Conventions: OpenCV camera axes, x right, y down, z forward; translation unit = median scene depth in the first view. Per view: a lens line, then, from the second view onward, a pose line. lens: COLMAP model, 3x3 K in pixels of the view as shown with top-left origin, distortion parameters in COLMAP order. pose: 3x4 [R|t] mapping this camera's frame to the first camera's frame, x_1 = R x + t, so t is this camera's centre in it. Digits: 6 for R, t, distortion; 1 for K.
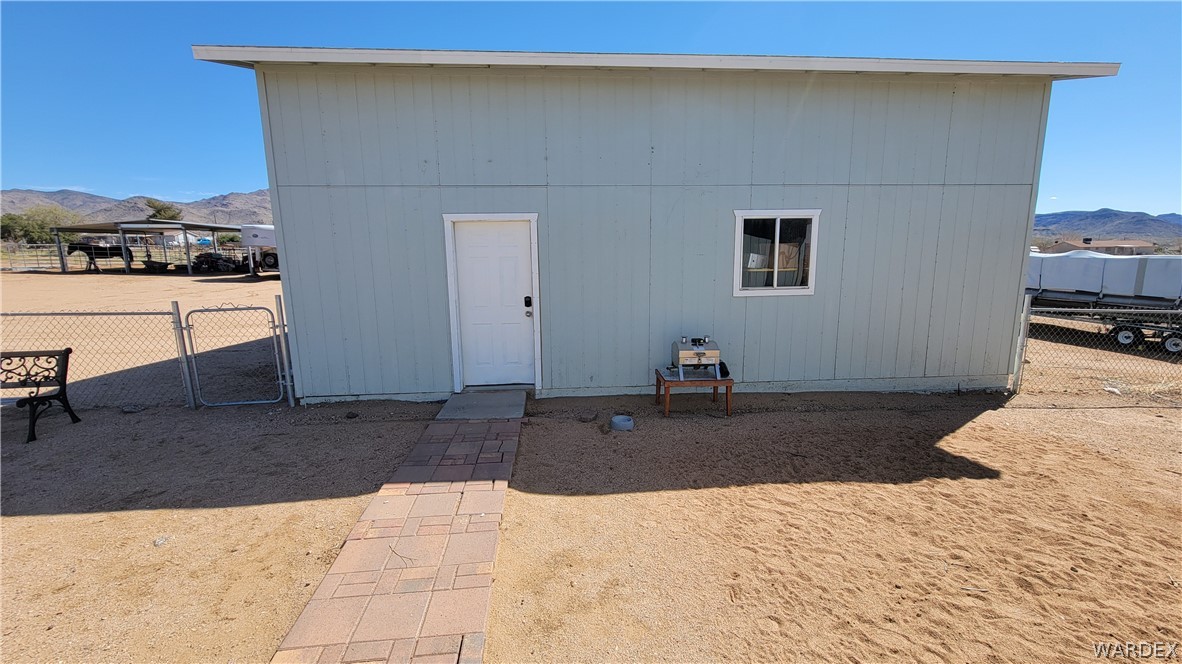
lens RADIAL K [[480.6, 0, 591.5], [0, 480.6, 331.8], [0, 0, 1]] dist [0.001833, -0.000213]
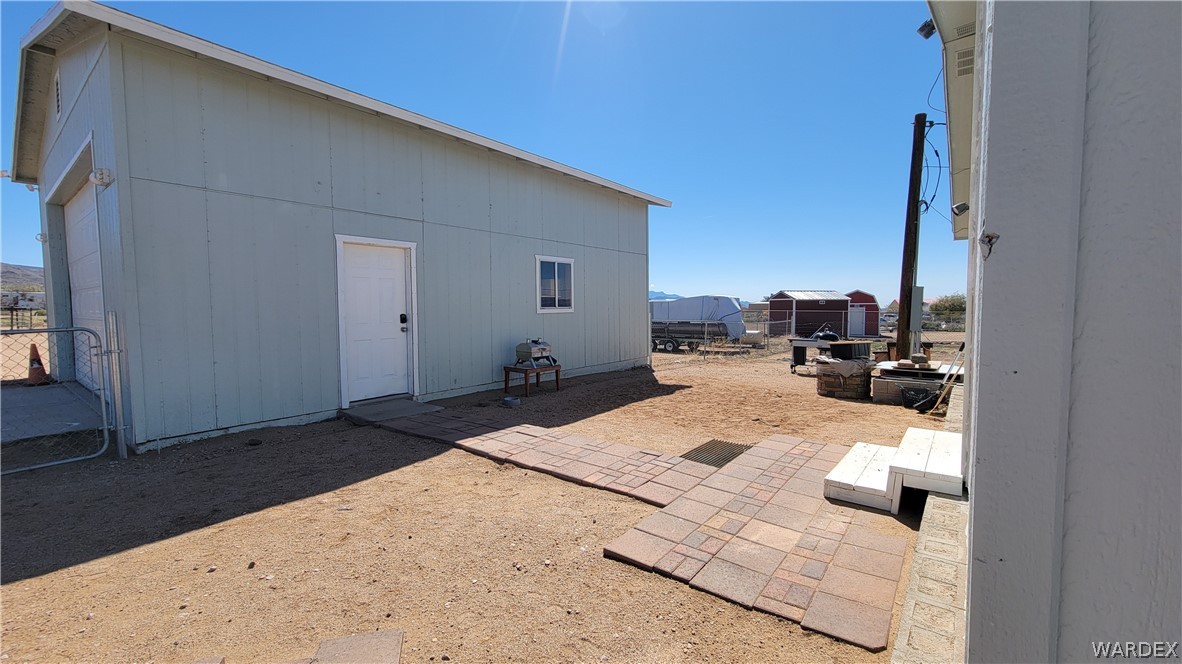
lens RADIAL K [[480.6, 0, 591.5], [0, 480.6, 331.8], [0, 0, 1]] dist [0.001833, -0.000213]
pose [[0.668198, -0.033559, 0.743226, -0.693365], [0.125668, 0.989719, -0.068293, 0.103403], [-0.733293, 0.139033, 0.665546, -0.075805]]
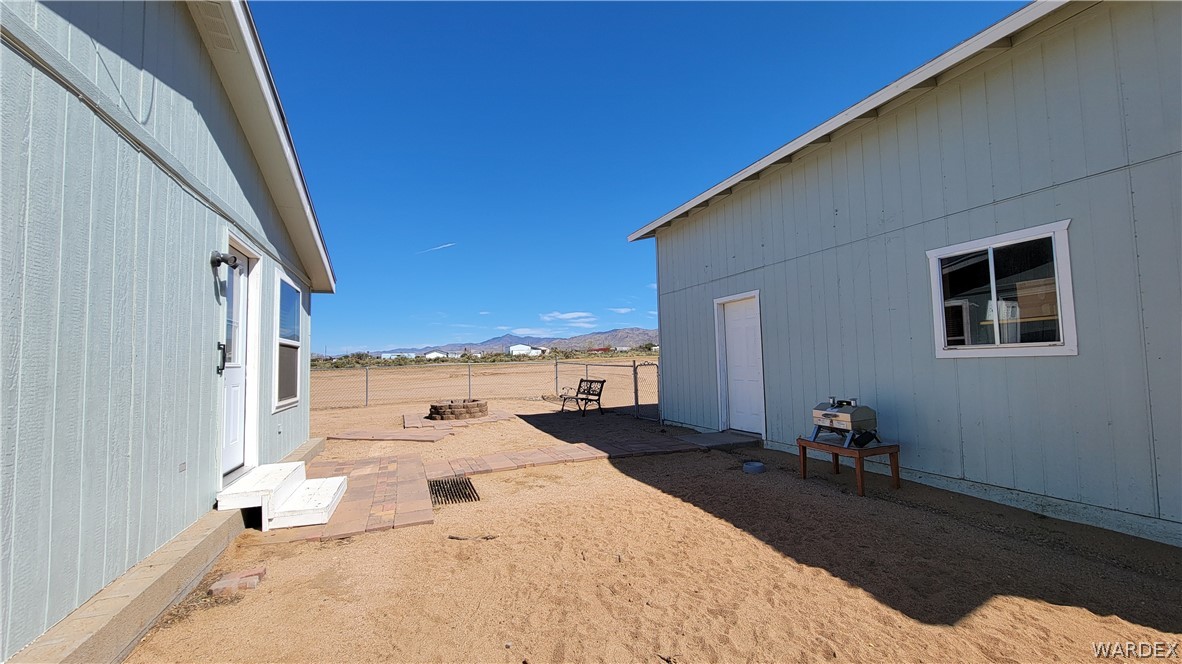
lens RADIAL K [[480.6, 0, 591.5], [0, 480.6, 331.8], [0, 0, 1]] dist [0.001833, -0.000213]
pose [[0.296499, -0.055341, -0.953428, 0.898877], [-0.141411, 0.984771, -0.101137, 0.042897], [0.944506, 0.164812, 0.284158, 0.258631]]
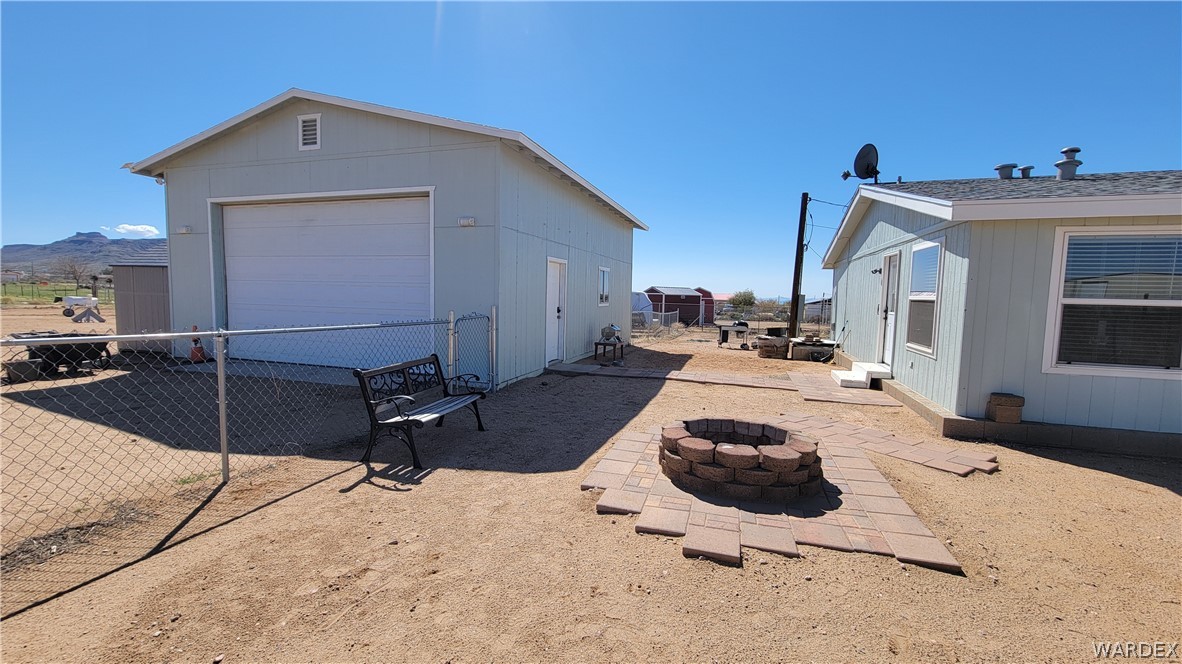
lens RADIAL K [[480.6, 0, 591.5], [0, 480.6, 331.8], [0, 0, 1]] dist [0.001833, -0.000213]
pose [[0.369144, -0.053573, 0.927827, -1.719835], [0.132725, 0.991143, 0.004423, 0.023509], [-0.919846, 0.121513, 0.372985, 0.267399]]
